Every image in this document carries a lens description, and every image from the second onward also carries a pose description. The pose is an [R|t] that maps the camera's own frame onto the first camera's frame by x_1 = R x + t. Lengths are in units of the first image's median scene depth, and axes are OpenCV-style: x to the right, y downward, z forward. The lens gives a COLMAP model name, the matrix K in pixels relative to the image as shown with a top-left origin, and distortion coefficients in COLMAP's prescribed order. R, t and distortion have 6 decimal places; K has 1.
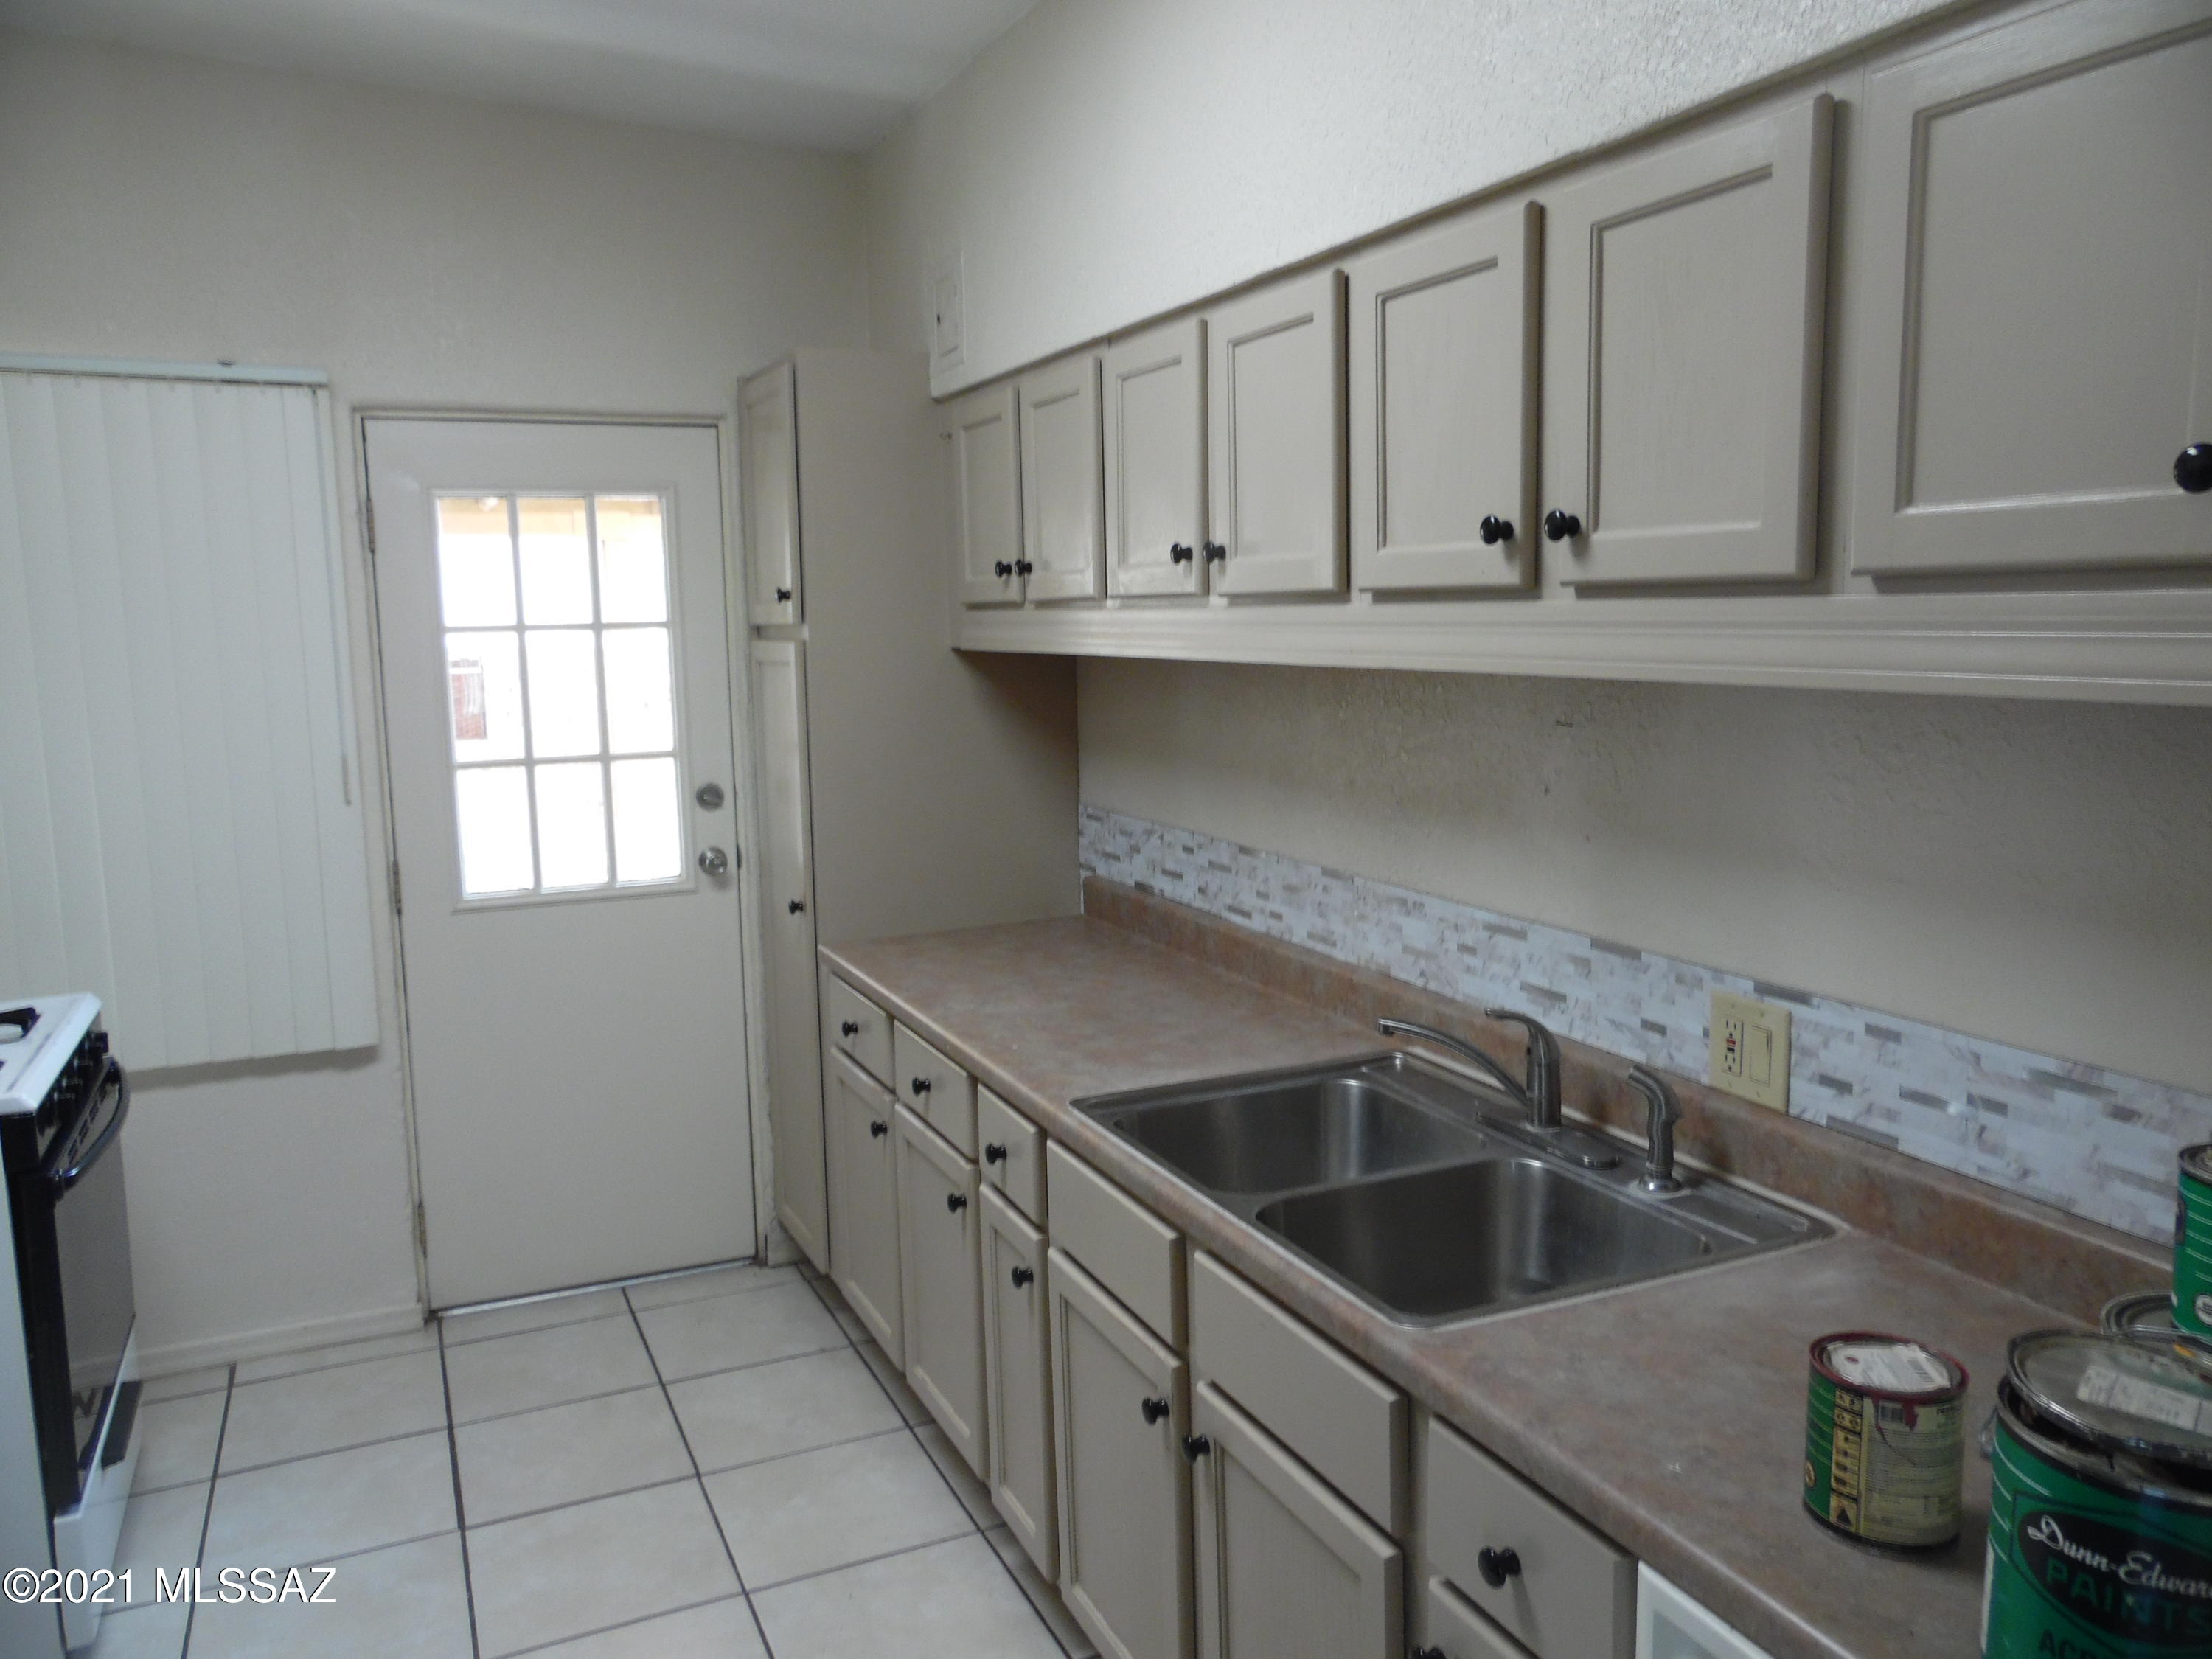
lens RADIAL K [[1667.1, 0, 1116.3], [0, 1667.1, 826.6], [0, 0, 1]] dist [0.001000, 0.008959]
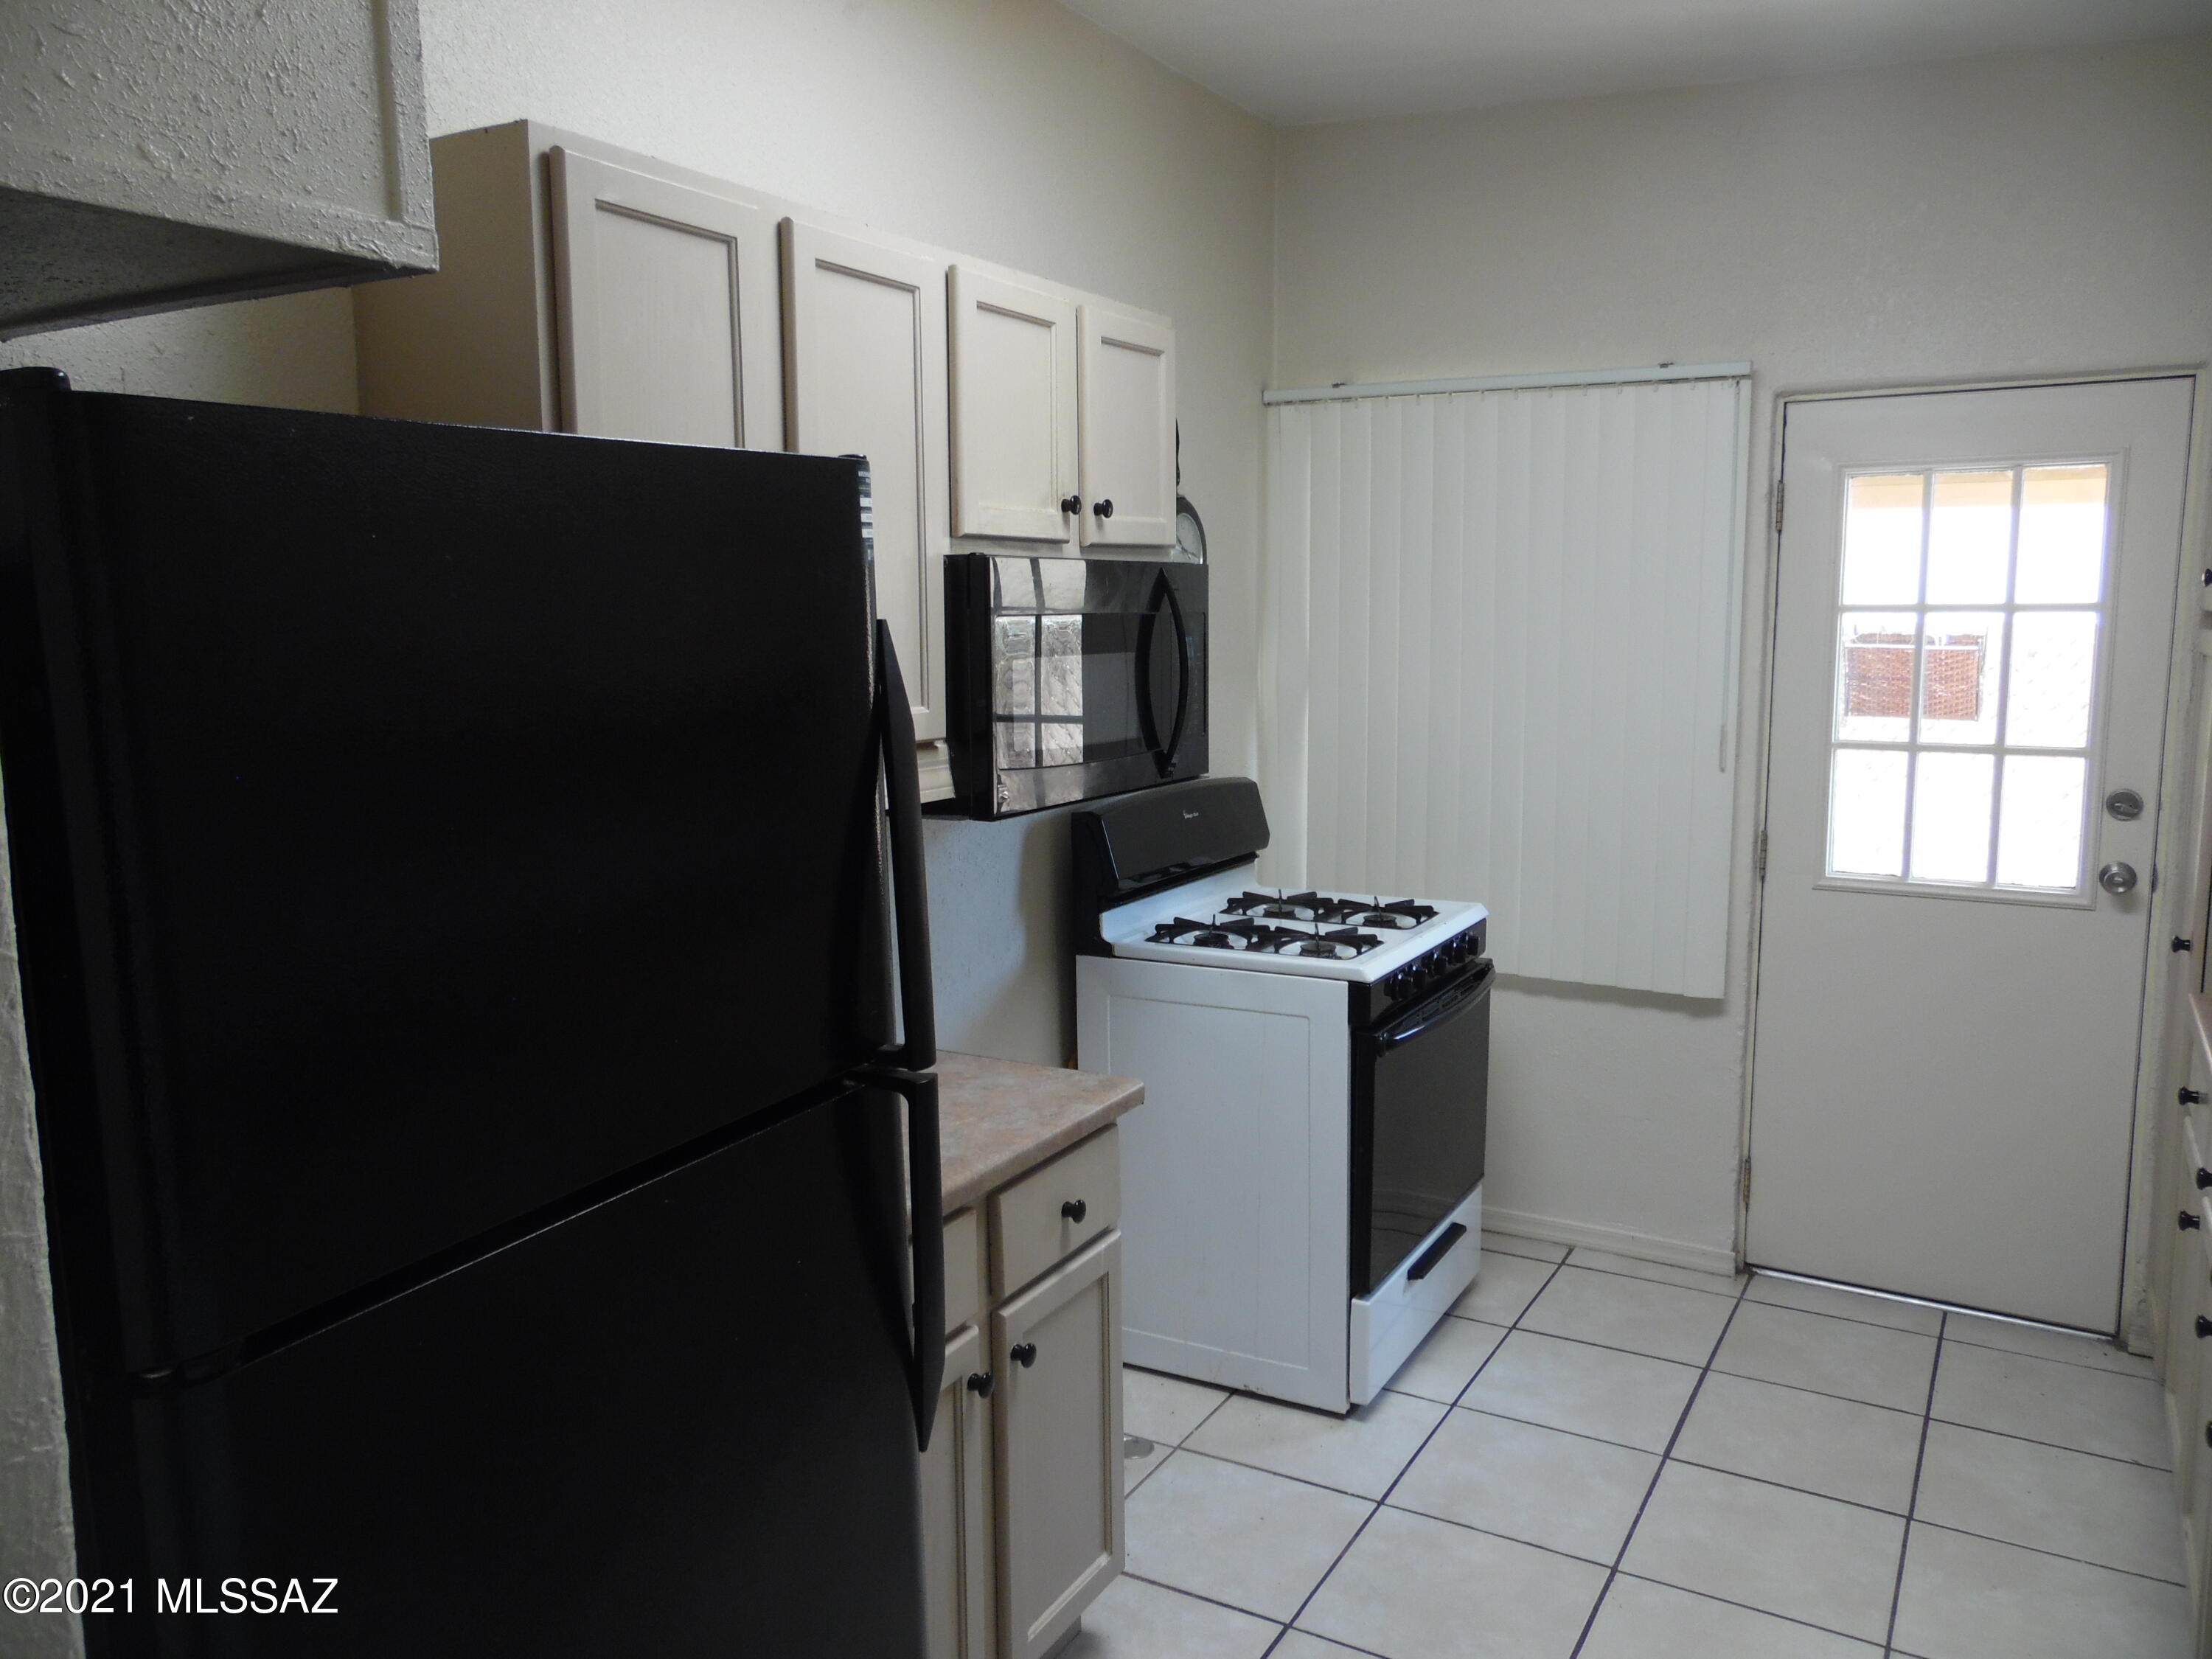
lens RADIAL K [[1667.1, 0, 1116.3], [0, 1667.1, 826.6], [0, 0, 1]] dist [0.001000, 0.008959]
pose [[0.577704, 0.127624, -0.806207, 0.171679], [-0.112628, 0.990717, 0.076127, -0.014869], [0.808439, 0.046823, 0.586715, 0.061905]]
